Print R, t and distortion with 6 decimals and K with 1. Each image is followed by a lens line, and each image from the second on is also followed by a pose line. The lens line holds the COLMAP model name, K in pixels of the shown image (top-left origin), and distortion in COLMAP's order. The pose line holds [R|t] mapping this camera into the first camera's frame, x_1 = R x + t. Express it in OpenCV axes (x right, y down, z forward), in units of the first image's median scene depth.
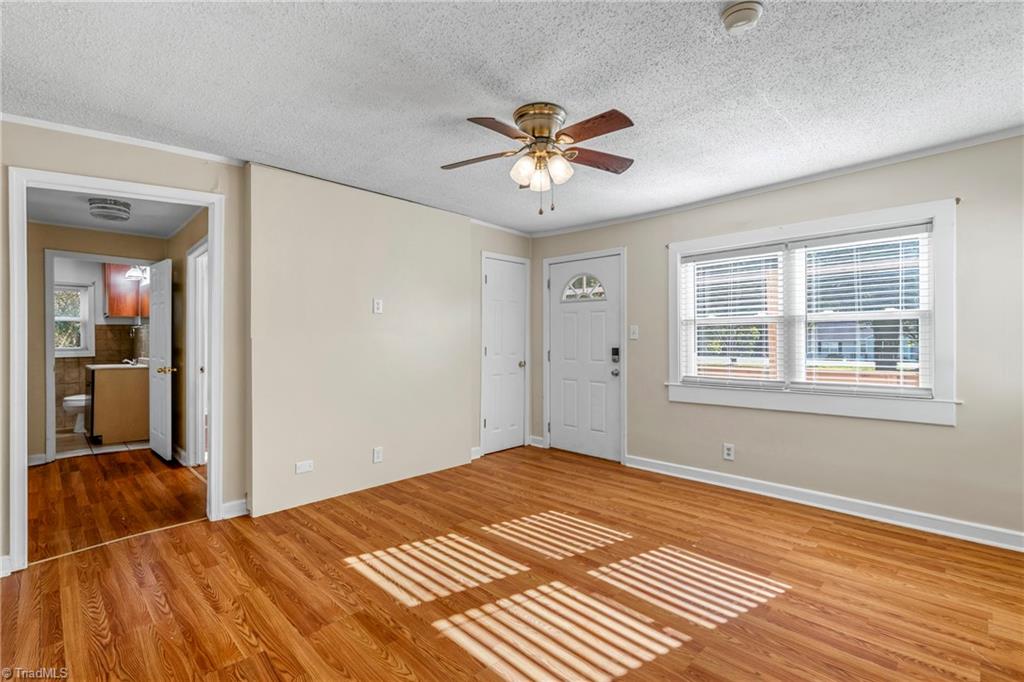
lens RADIAL K [[469.3, 0, 509.4], [0, 469.3, 343.0], [0, 0, 1]] dist [-0.000298, 0.000250]
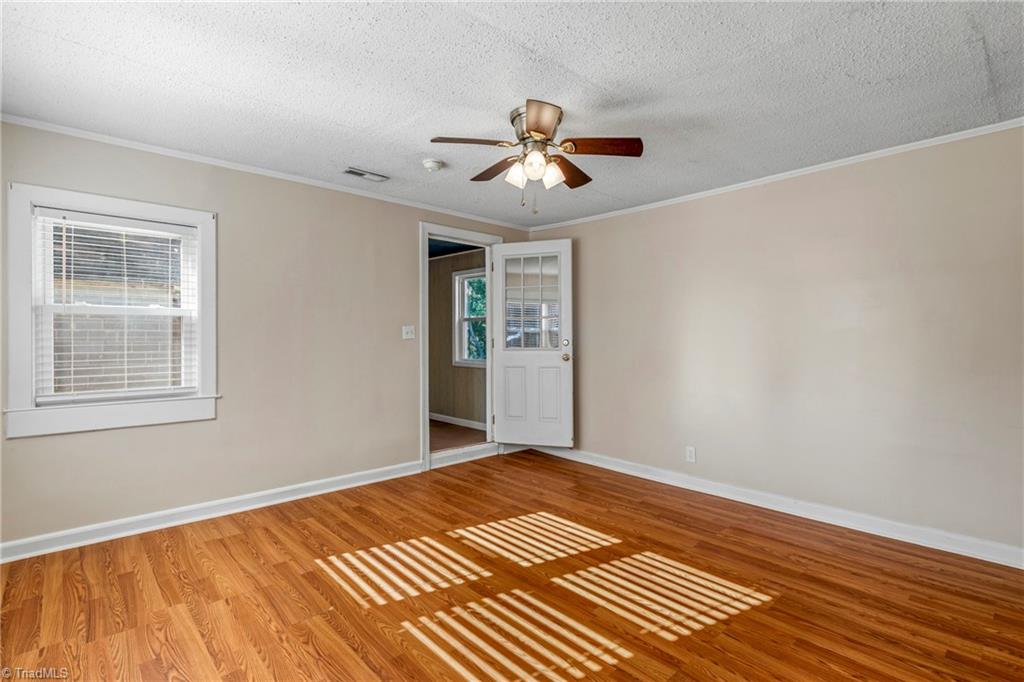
lens RADIAL K [[469.3, 0, 514.6], [0, 469.3, 338.0], [0, 0, 1]] dist [-0.000298, 0.000250]
pose [[-0.999325, -0.006702, 0.036113, 0.086205], [-0.006492, 0.999961, 0.005929, -0.013732], [-0.036152, 0.005690, -0.999330, 1.950661]]
